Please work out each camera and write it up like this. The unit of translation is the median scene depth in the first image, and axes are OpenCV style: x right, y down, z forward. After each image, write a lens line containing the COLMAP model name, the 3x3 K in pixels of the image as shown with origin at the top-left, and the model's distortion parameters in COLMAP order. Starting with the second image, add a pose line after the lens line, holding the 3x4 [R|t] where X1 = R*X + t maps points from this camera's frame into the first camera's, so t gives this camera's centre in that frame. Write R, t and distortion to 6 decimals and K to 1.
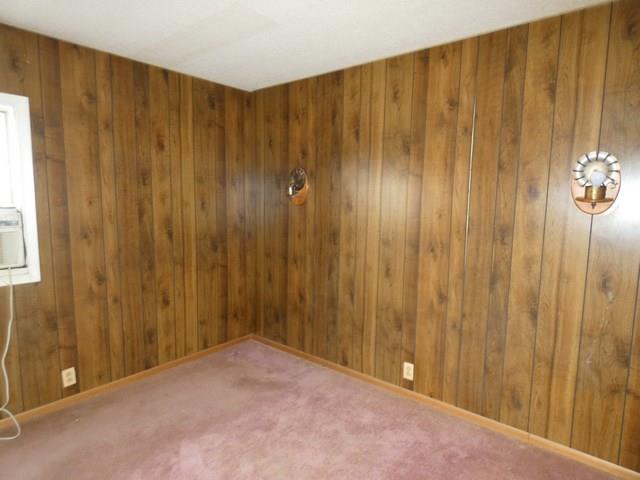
lens RADIAL K [[383.8, 0, 319.8], [0, 383.8, 238.8], [0, 0, 1]] dist [0.000890, -0.002608]
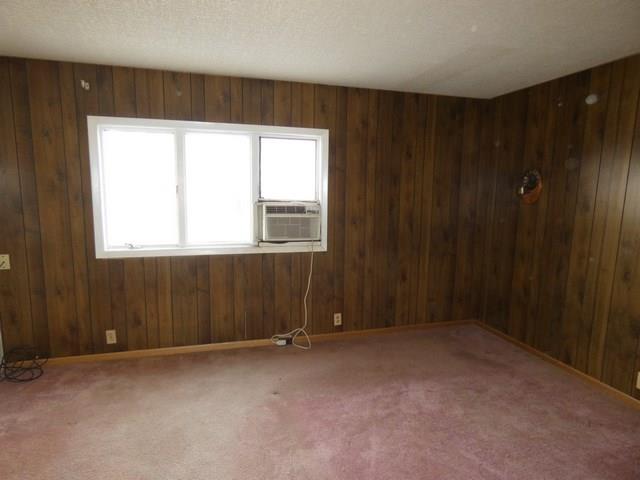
lens RADIAL K [[383.8, 0, 320.1], [0, 383.8, 239.7], [0, 0, 1]] dist [0.000890, -0.002608]
pose [[0.830220, 0.072422, -0.552711, 0.064018], [-0.064034, 0.997351, 0.034498, 0.012317], [0.553746, 0.006751, 0.832659, -0.222154]]
